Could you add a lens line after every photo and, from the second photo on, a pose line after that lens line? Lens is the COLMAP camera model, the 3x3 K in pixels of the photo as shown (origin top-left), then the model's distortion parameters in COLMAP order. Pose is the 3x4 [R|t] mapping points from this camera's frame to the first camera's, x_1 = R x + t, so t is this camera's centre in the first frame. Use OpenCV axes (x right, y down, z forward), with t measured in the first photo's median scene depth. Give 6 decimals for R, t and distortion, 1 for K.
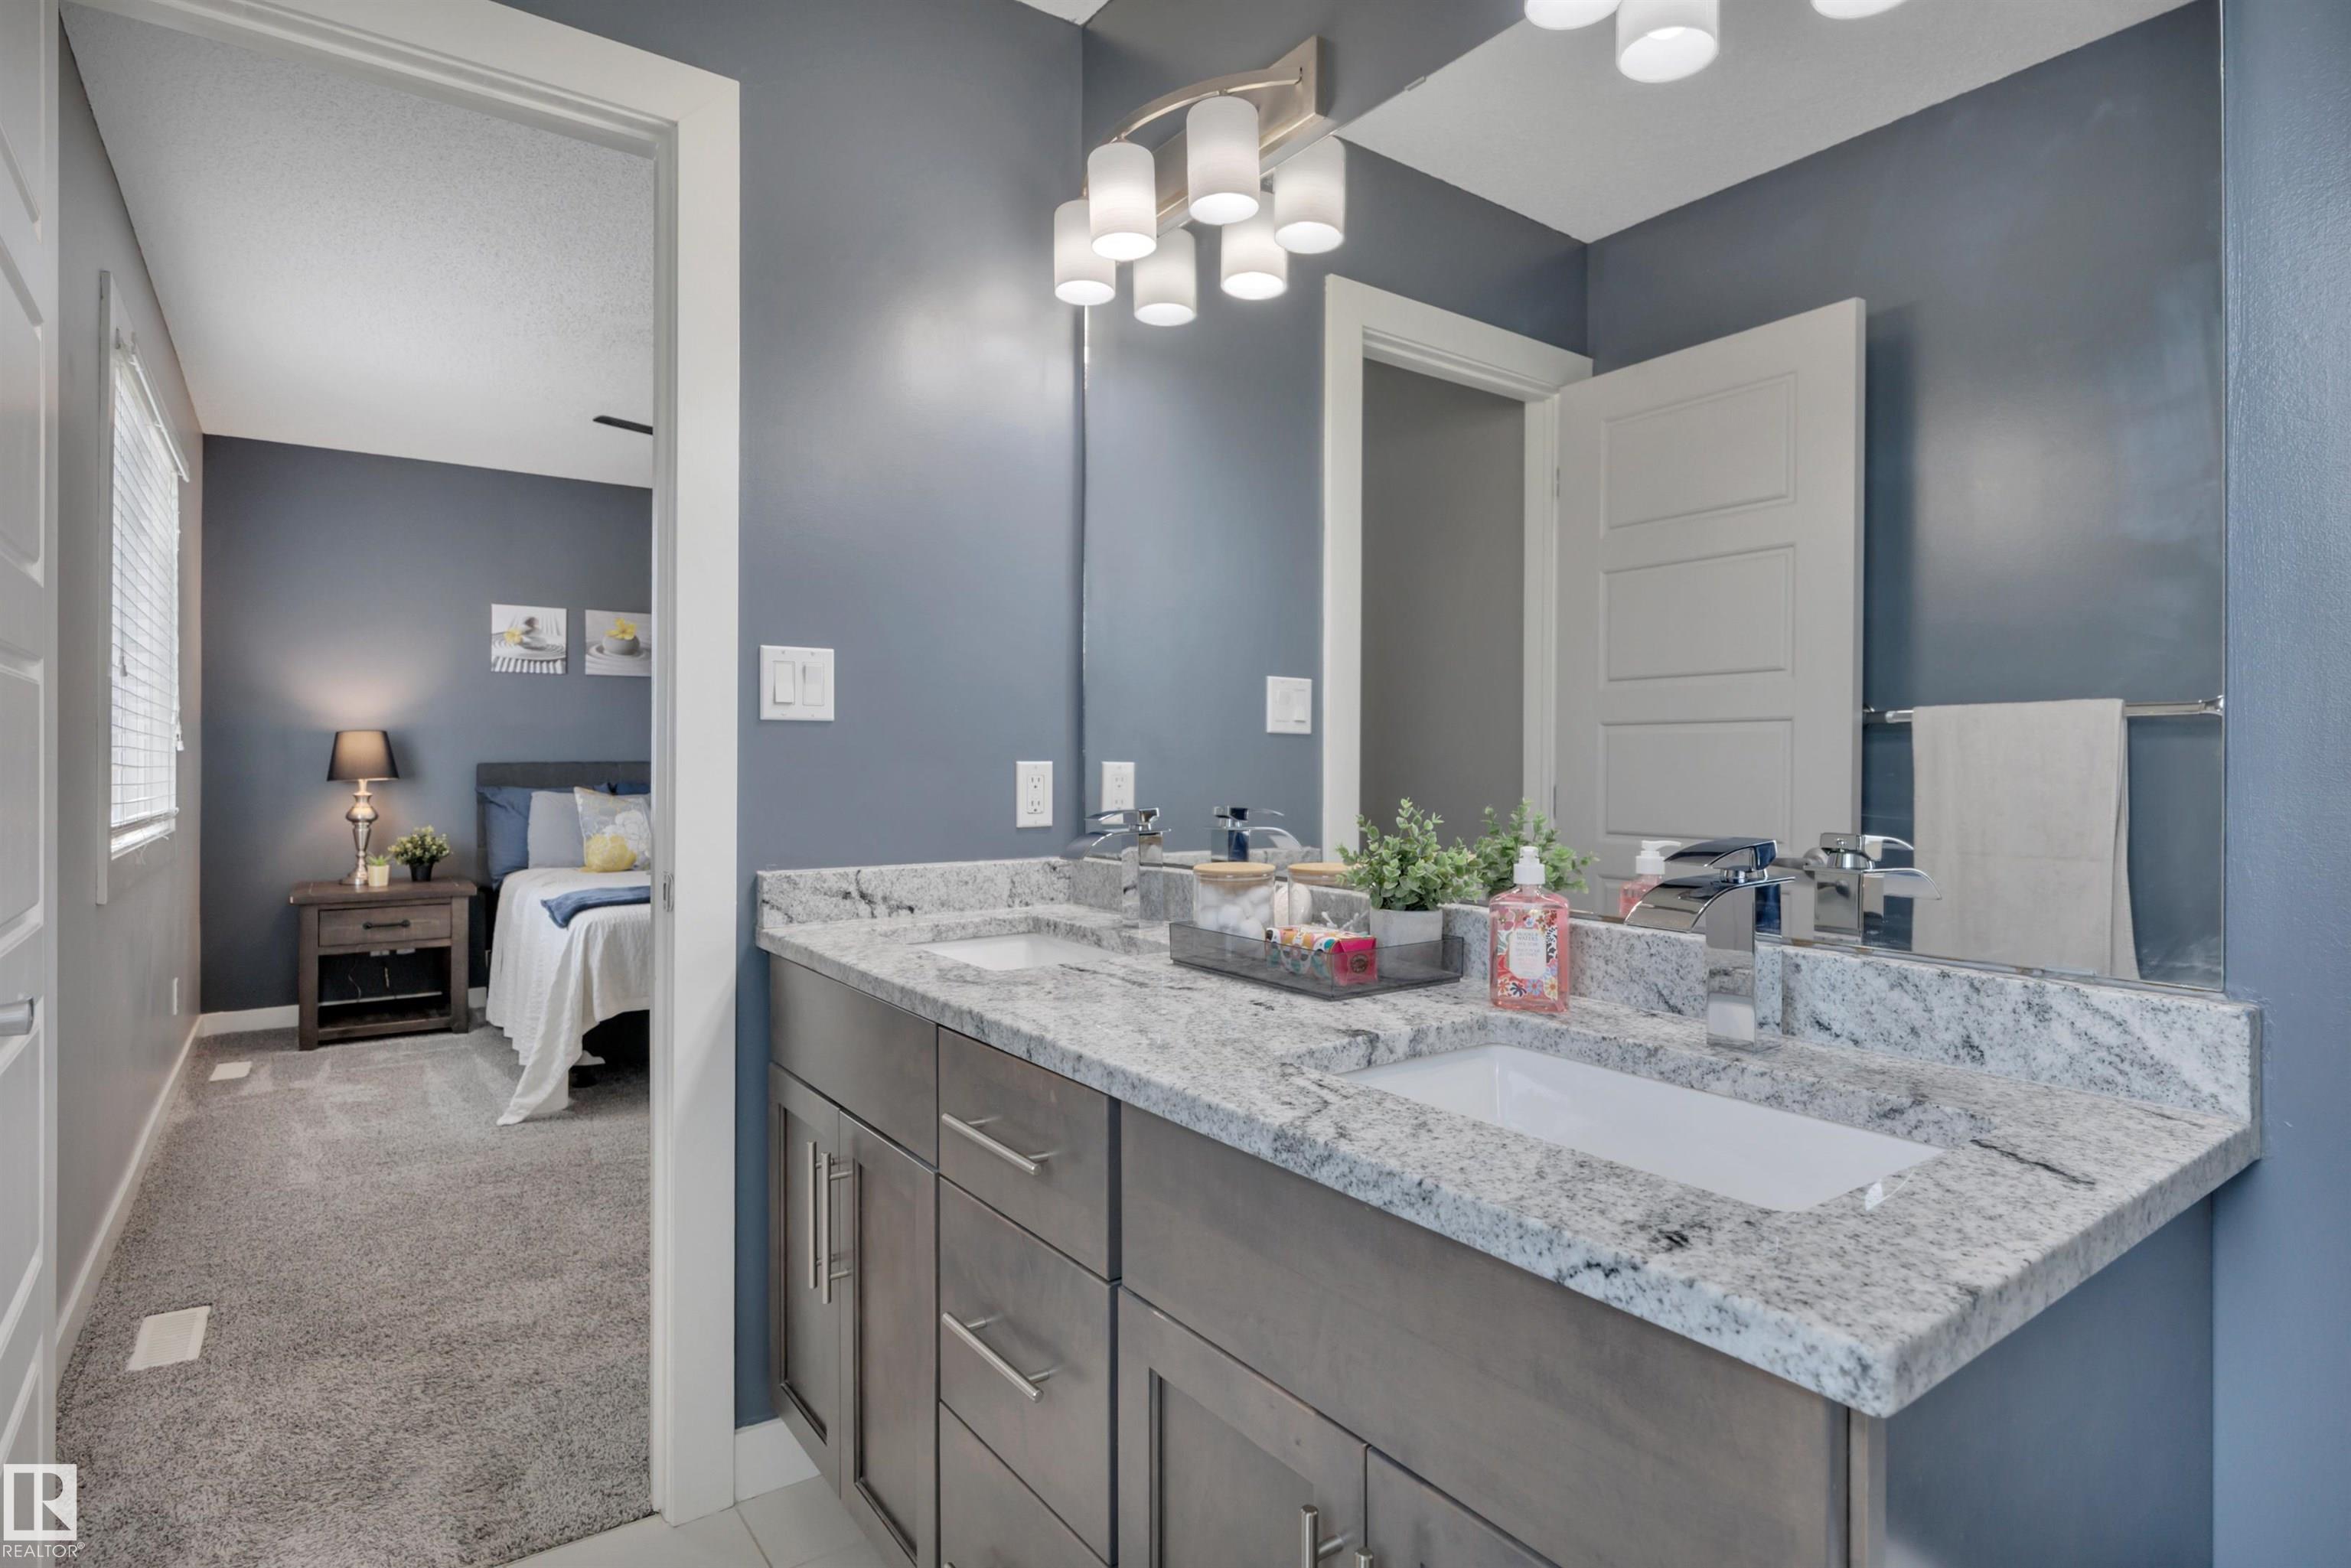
lens RADIAL K [[1179.2, 0, 1132.7], [0, 1179.2, 767.0], [0, 0, 1]] dist [0.001967, -0.000301]
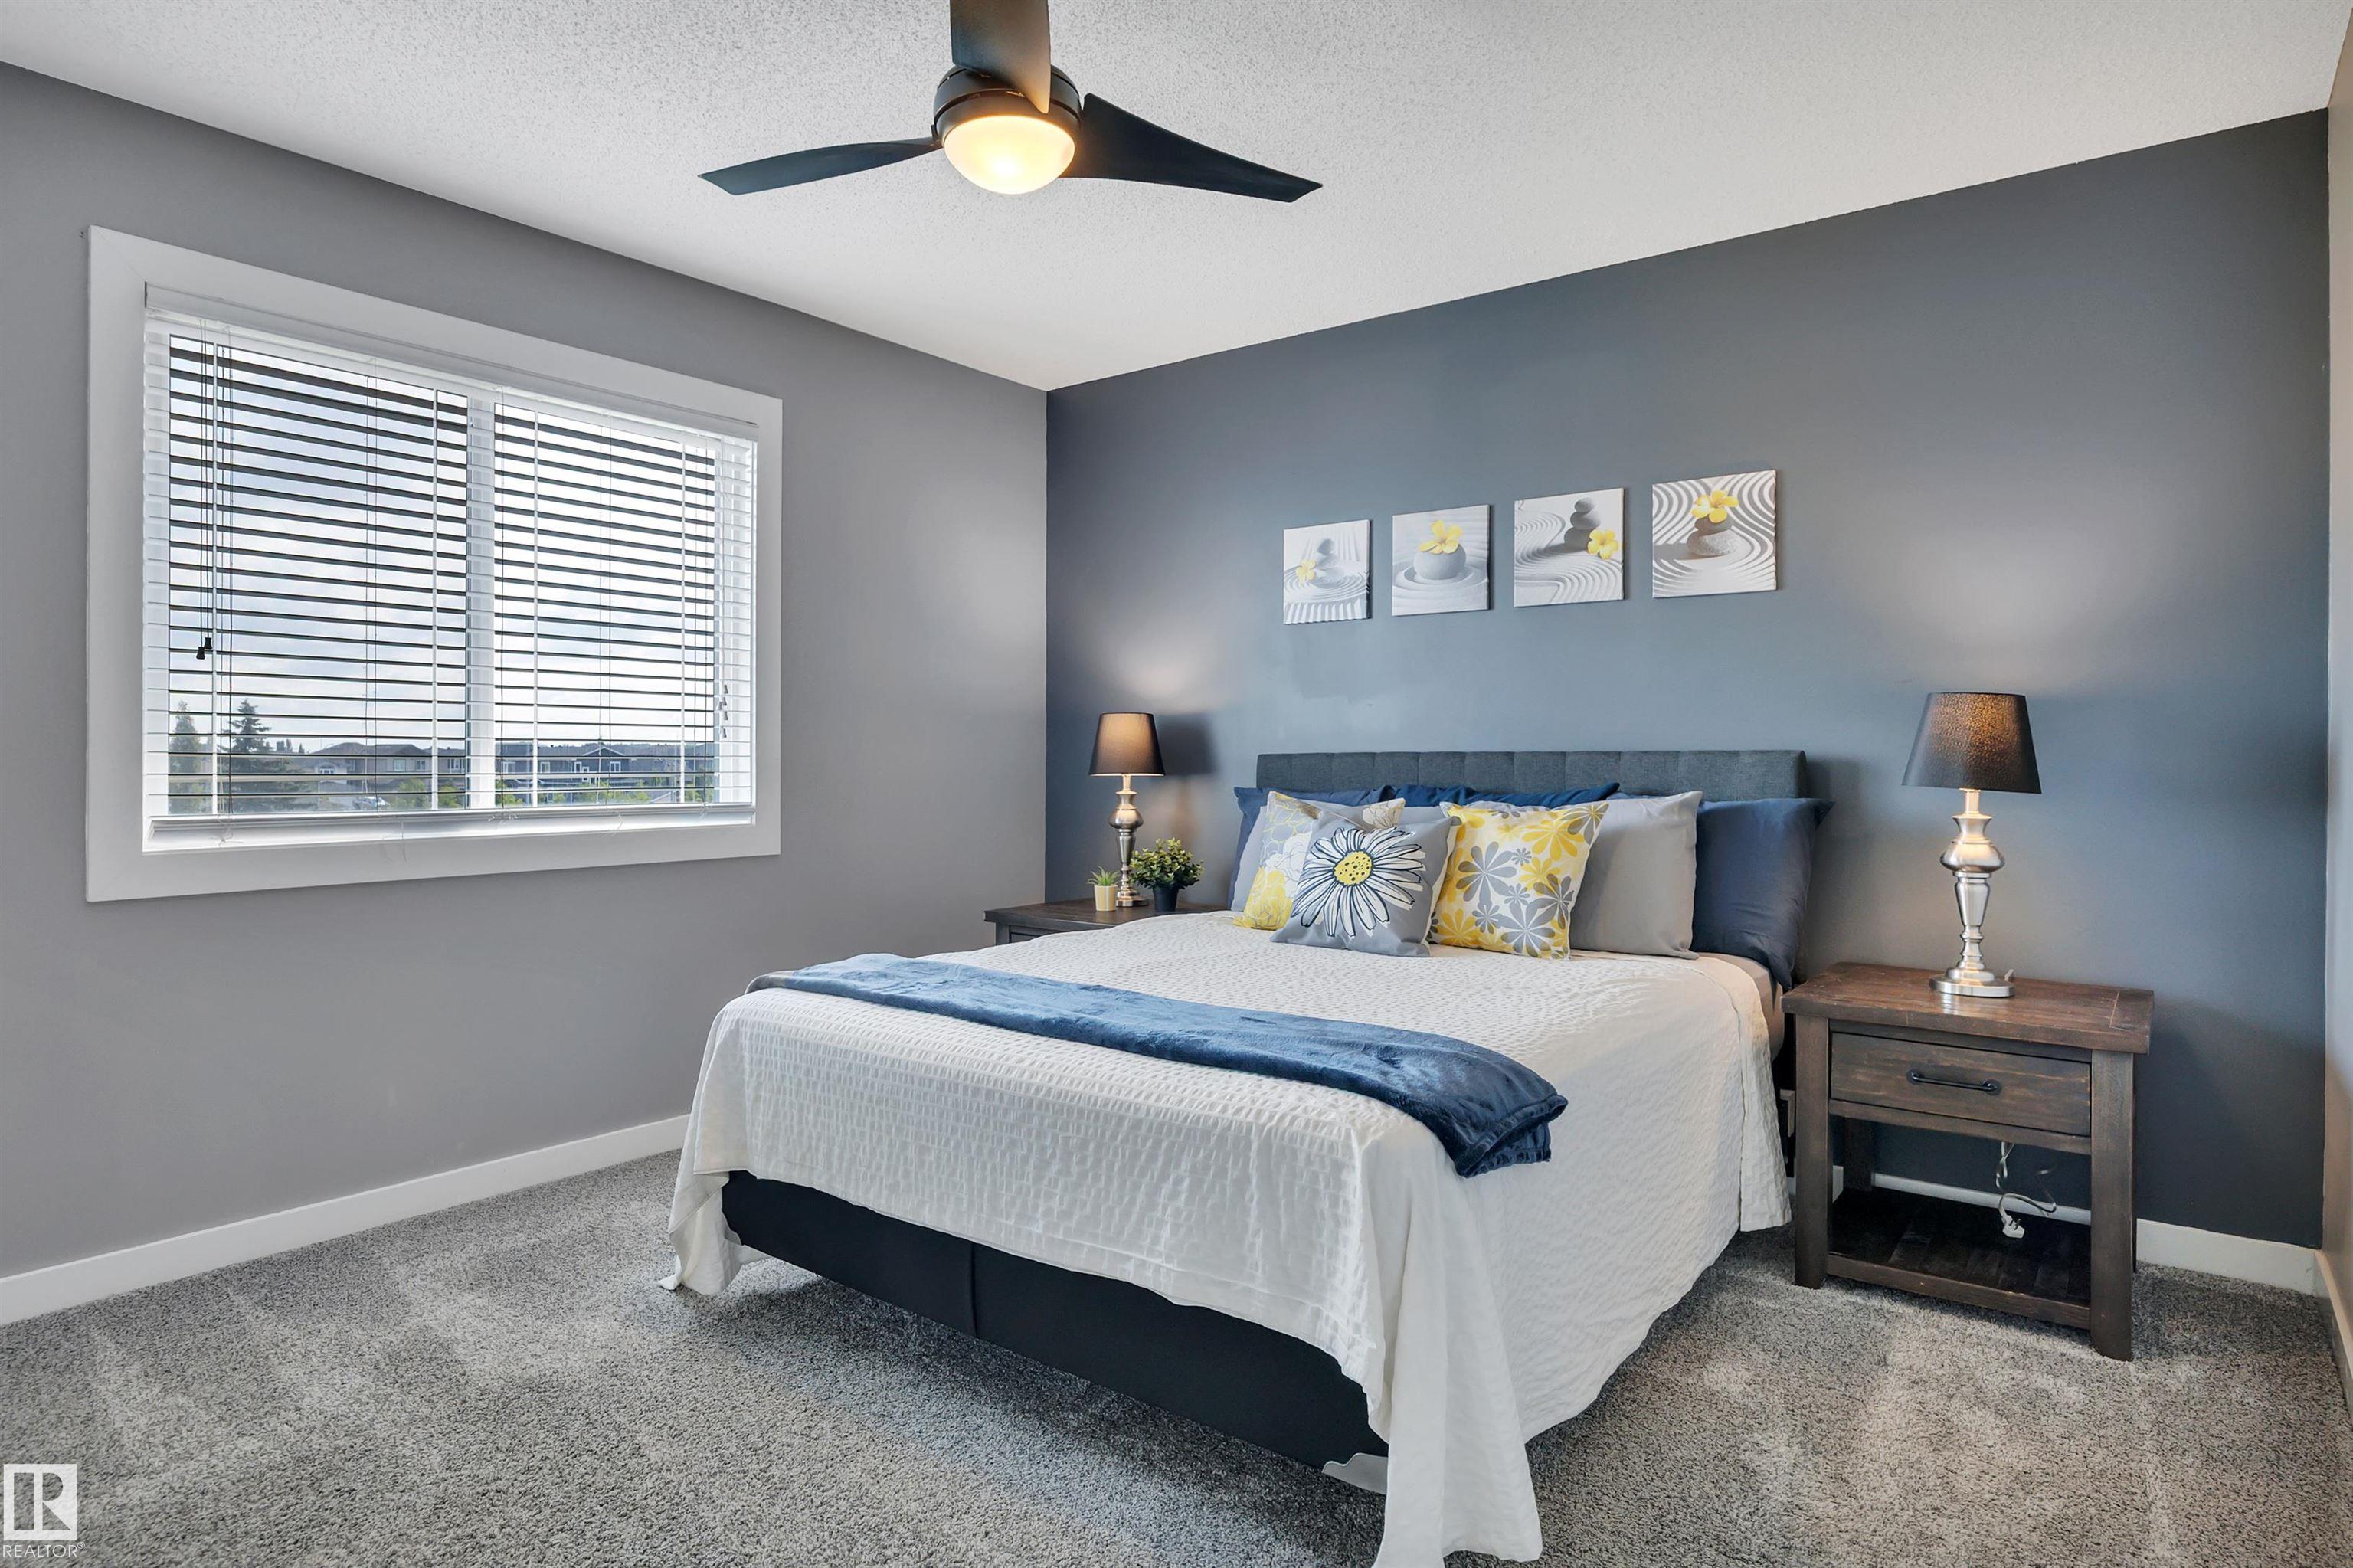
lens RADIAL K [[1299.4, 0, 1163.8], [0, 1299.4, 764.0], [0, 0, 1]] dist [-0.004419, -0.002145]
pose [[0.325195, 0.003796, -0.945640, 0.186443], [-0.008214, 0.999966, 0.001189, 0.002155], [0.945611, 0.007381, 0.325215, 0.746371]]
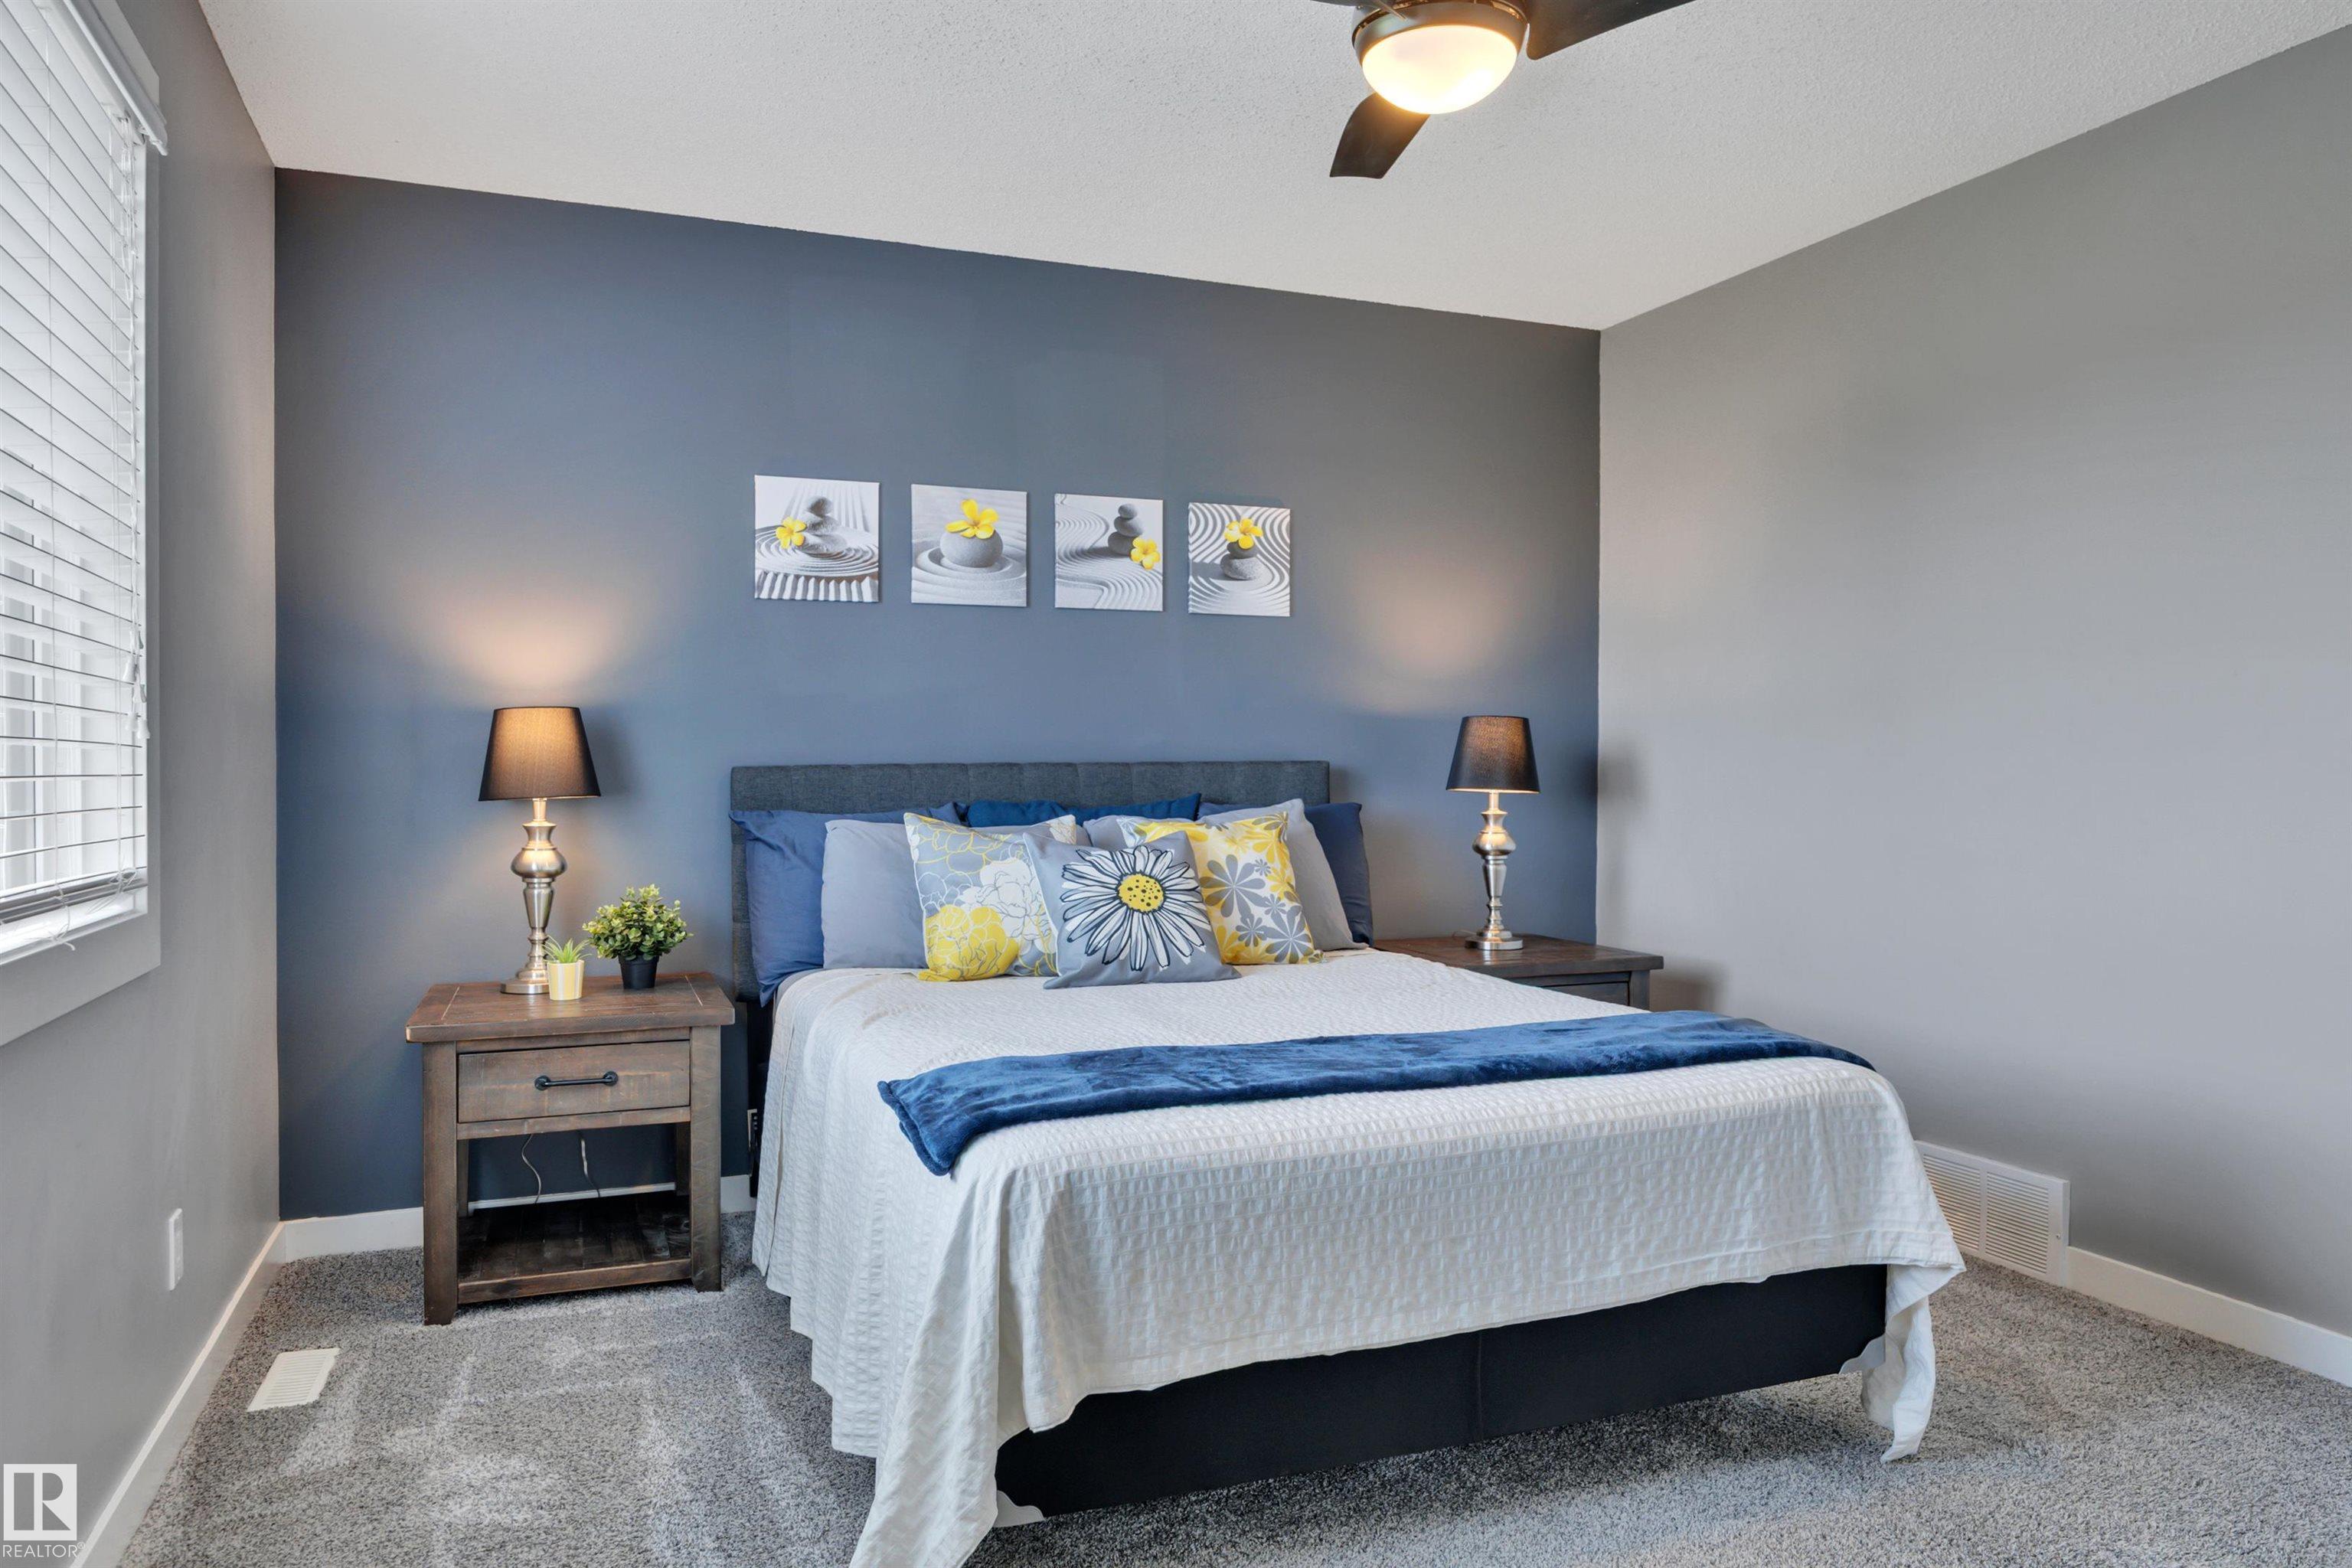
lens RADIAL K [[1532.0, 0, 1165.3], [0, 1532.0, 782.8], [0, 0, 1]] dist [0.010610, -0.001287]
pose [[0.975624, -0.001145, -0.219445, -0.222855], [0.002763, 0.999971, 0.007069, -0.000423], [0.219431, -0.007503, 0.975599, 0.384074]]
